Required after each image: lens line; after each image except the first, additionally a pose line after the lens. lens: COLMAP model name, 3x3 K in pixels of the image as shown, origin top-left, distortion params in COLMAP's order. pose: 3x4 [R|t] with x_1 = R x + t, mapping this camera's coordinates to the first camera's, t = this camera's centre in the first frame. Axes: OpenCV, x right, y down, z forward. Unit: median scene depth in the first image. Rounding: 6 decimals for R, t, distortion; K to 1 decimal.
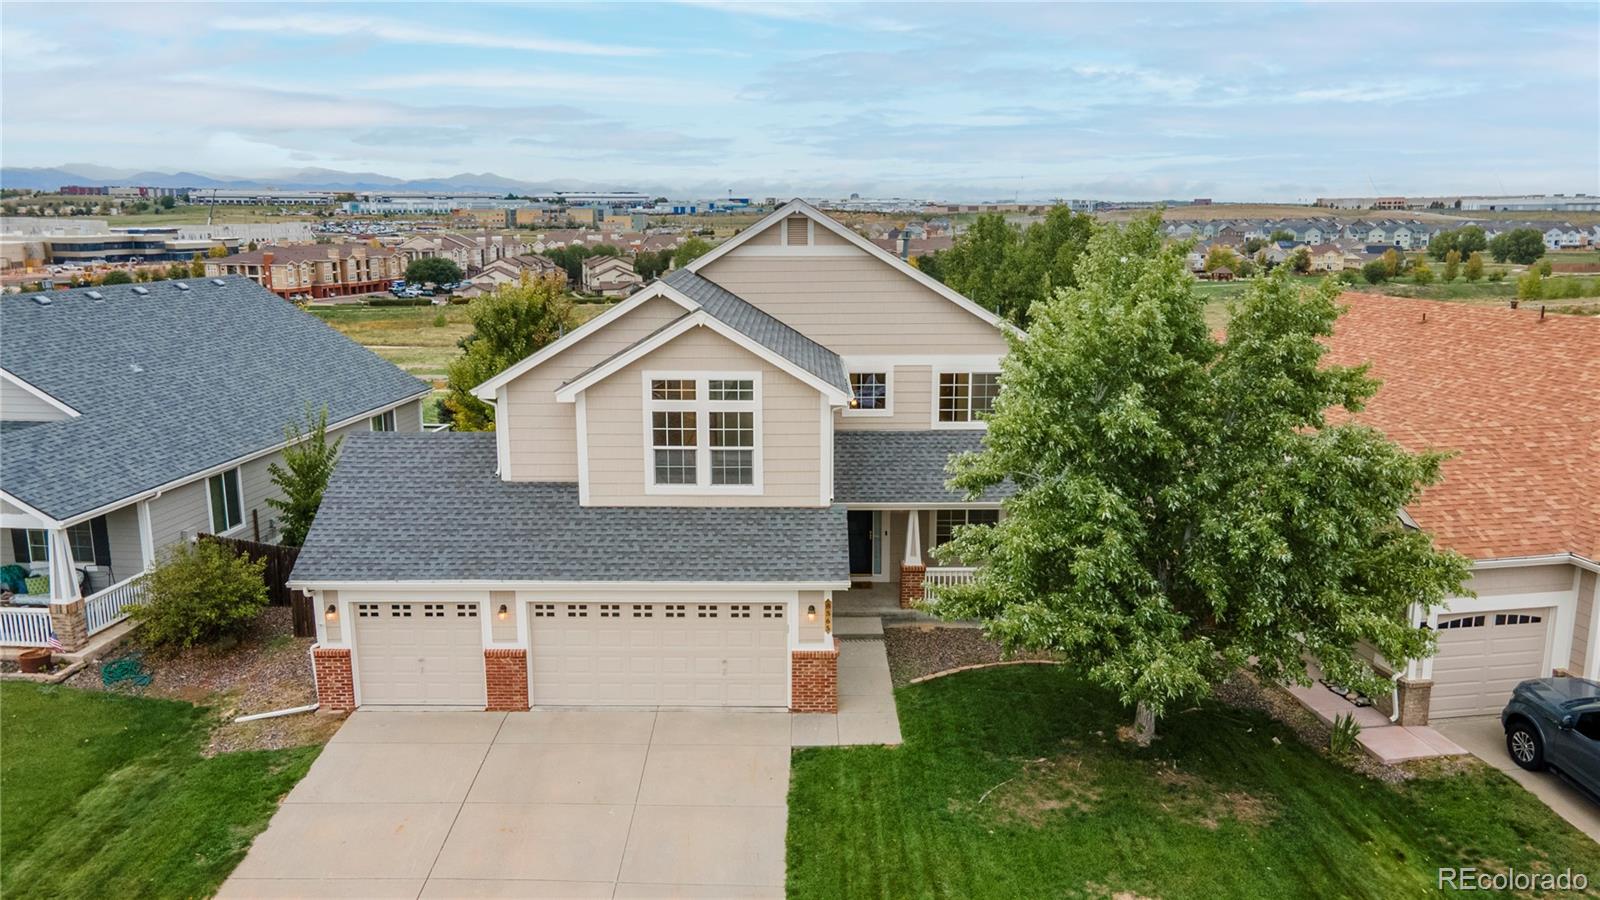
lens RADIAL K [[1159.5, 0, 795.4], [0, 1159.5, 448.9], [0, 0, 1]] dist [0.006260, 0.062197]
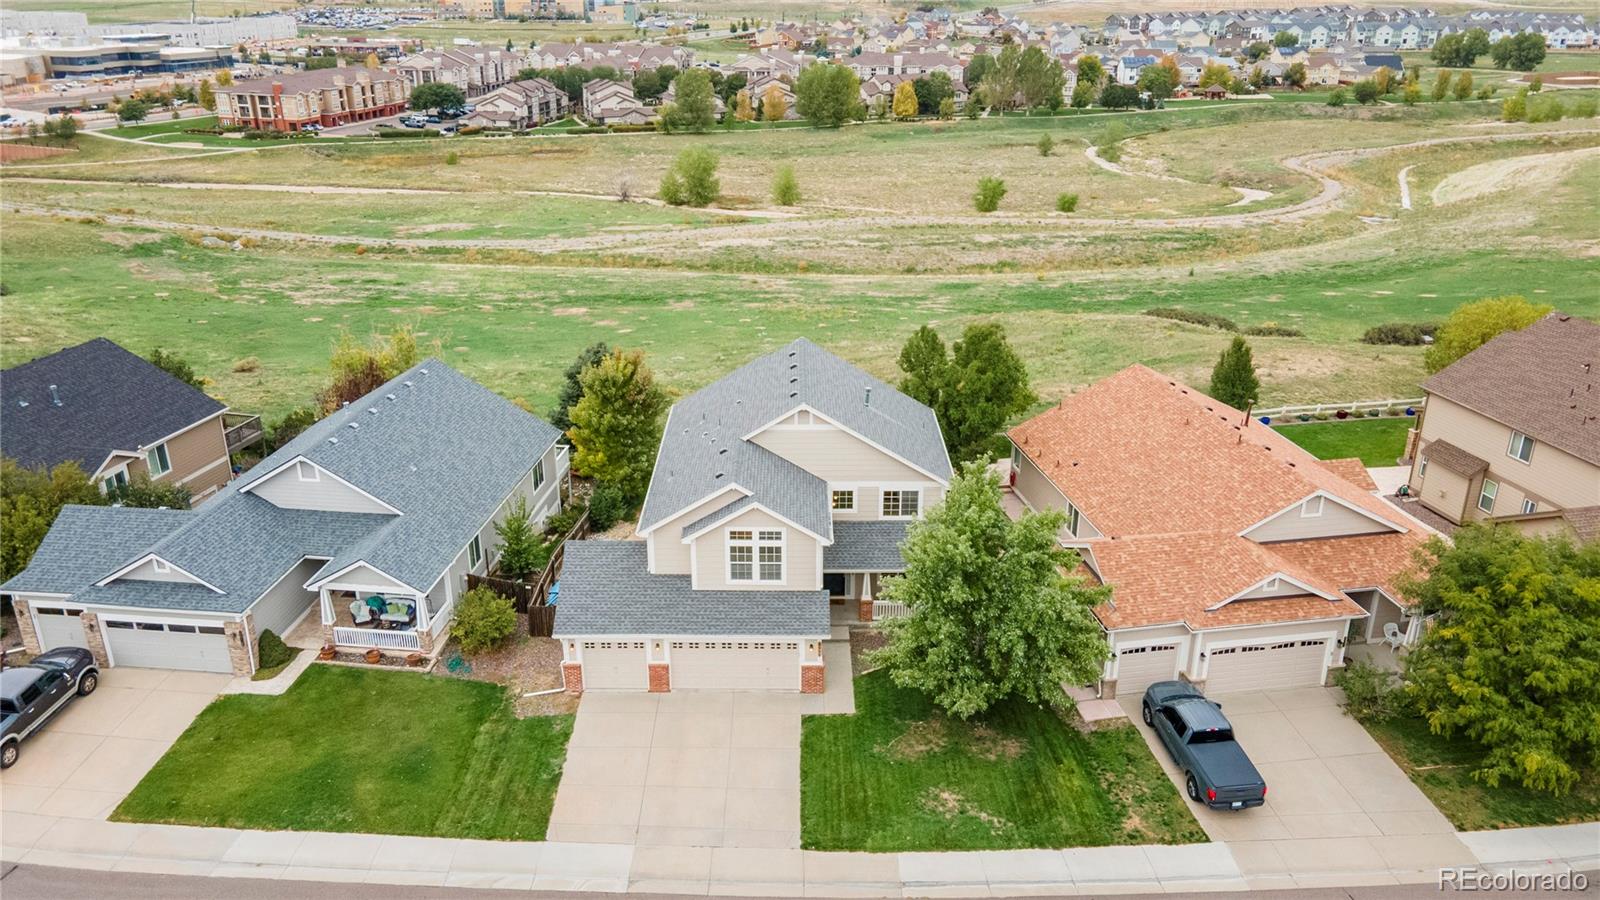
lens RADIAL K [[1139.6, 0, 794.6], [0, 1139.6, 455.4], [0, 0, 1]] dist [0.042274, -0.002318]
pose [[0.999997, -0.000156, 0.002550, -0.018195], [-0.000318, 0.982720, 0.185095, -0.505202], [-0.002535, -0.185096, 0.982717, -0.806257]]
